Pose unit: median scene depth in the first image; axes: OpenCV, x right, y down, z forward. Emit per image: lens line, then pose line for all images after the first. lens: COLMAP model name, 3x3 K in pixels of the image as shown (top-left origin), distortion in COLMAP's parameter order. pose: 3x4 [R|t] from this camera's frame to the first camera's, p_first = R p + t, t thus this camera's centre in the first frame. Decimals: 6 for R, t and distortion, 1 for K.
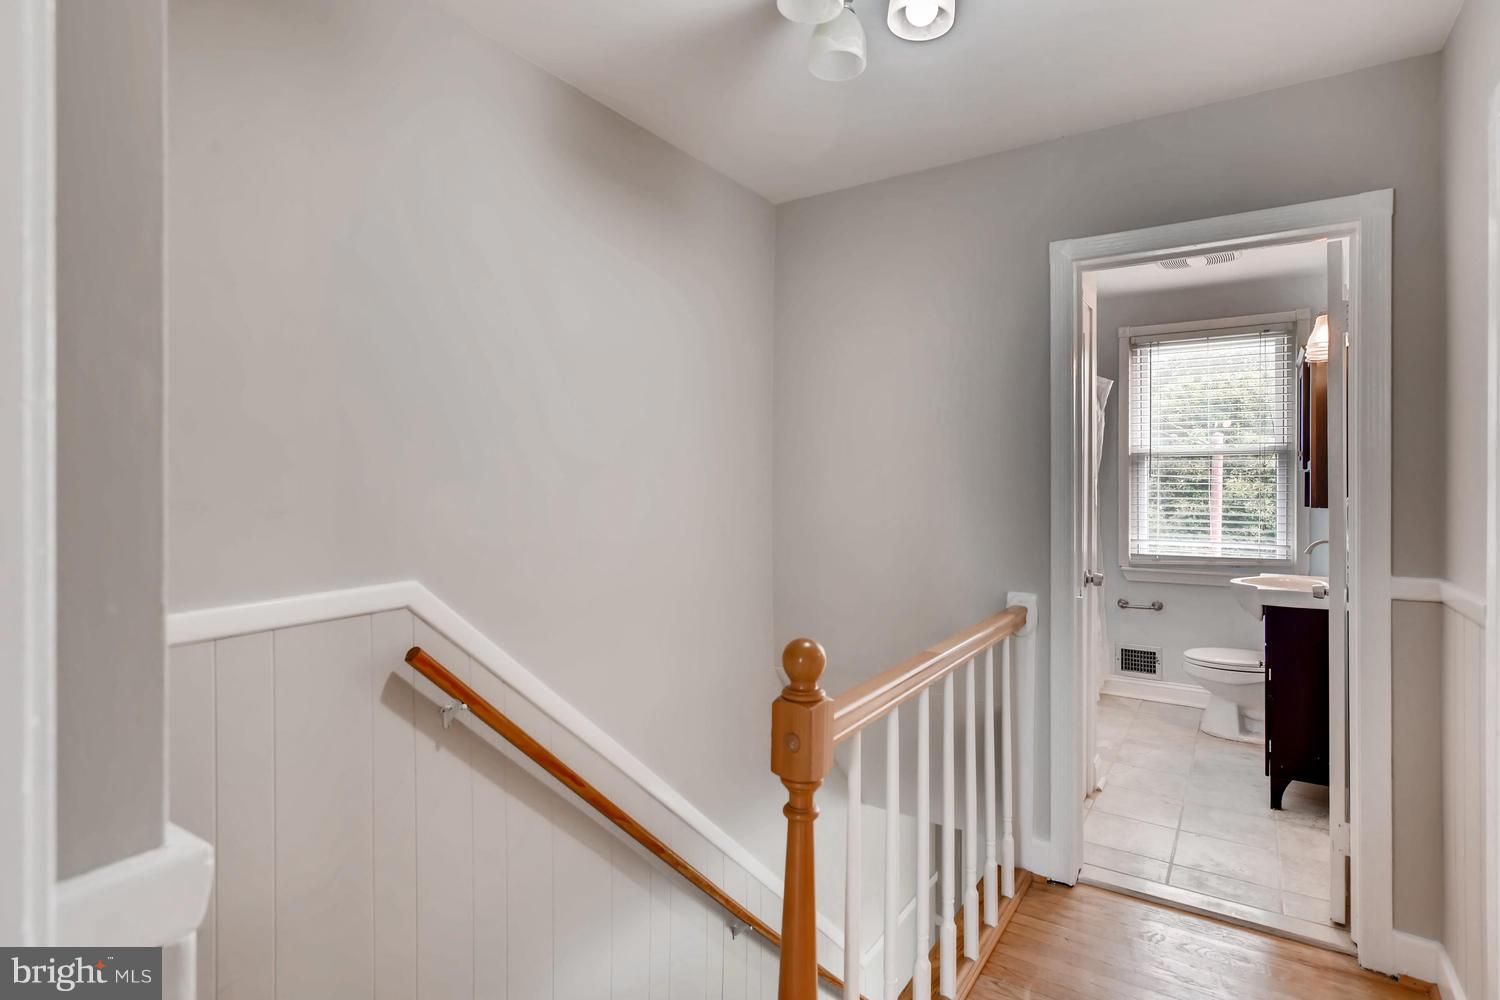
lens RADIAL K [[762.6, 0, 747.9], [0, 762.6, 492.5], [0, 0, 1]] dist [0.002270, 0.003141]
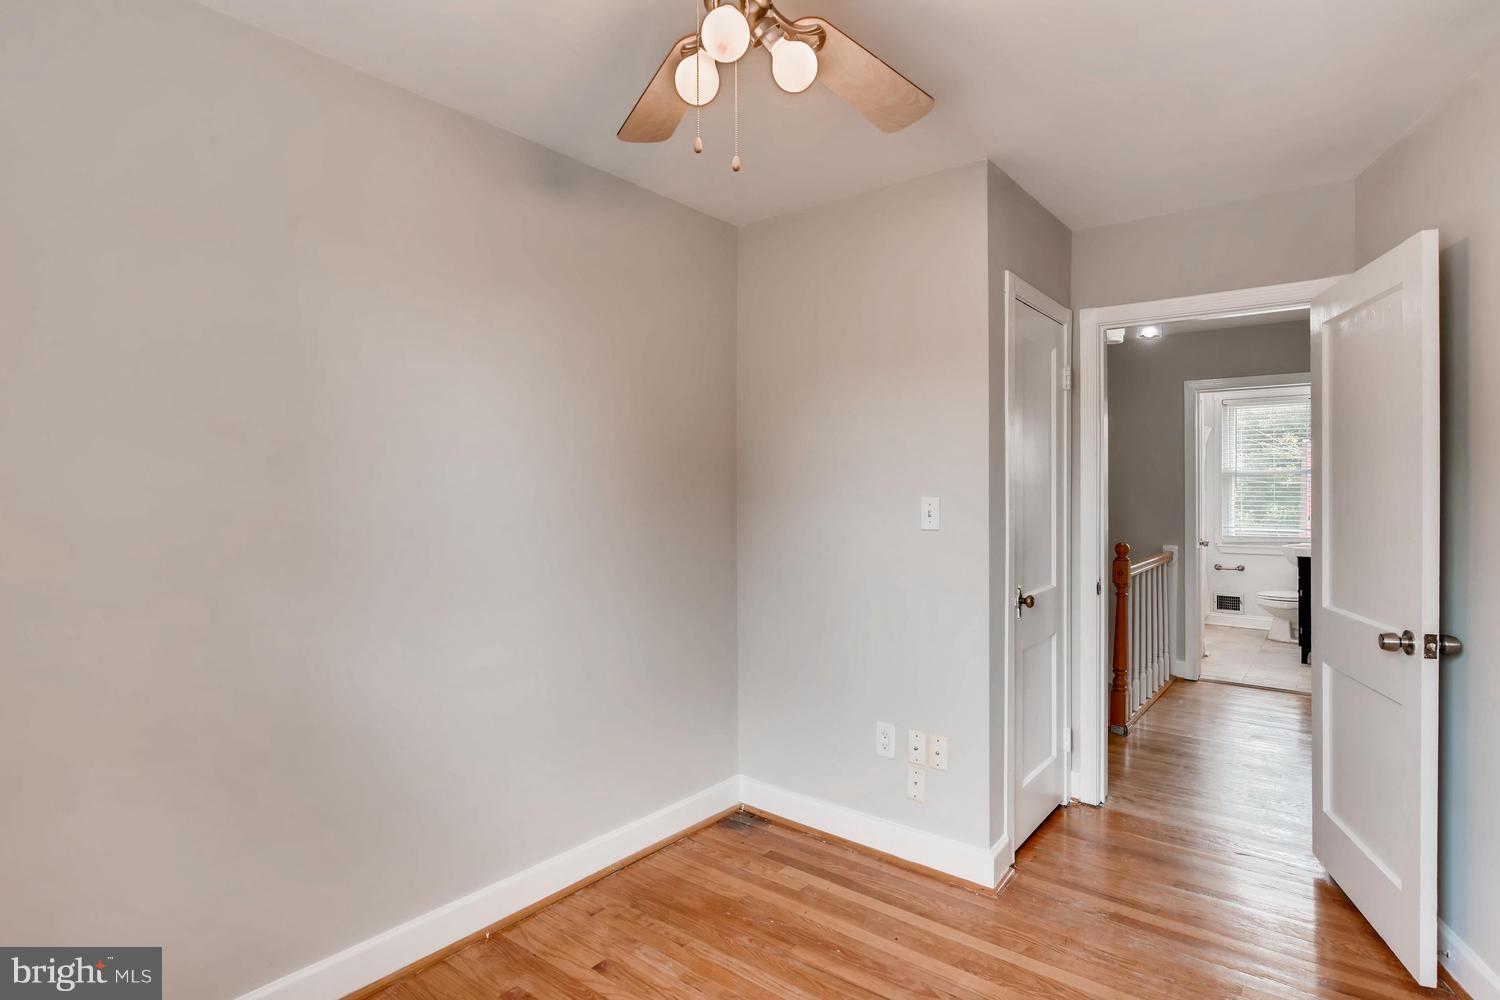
lens RADIAL K [[762.6, 0, 744.5], [0, 762.6, 495.2], [0, 0, 1]] dist [0.002270, 0.003141]
pose [[0.995898, -0.000641, -0.090480, -0.391626], [0.000554, 0.999999, -0.000988, -0.004456], [0.090481, 0.000934, 0.995898, -0.760260]]
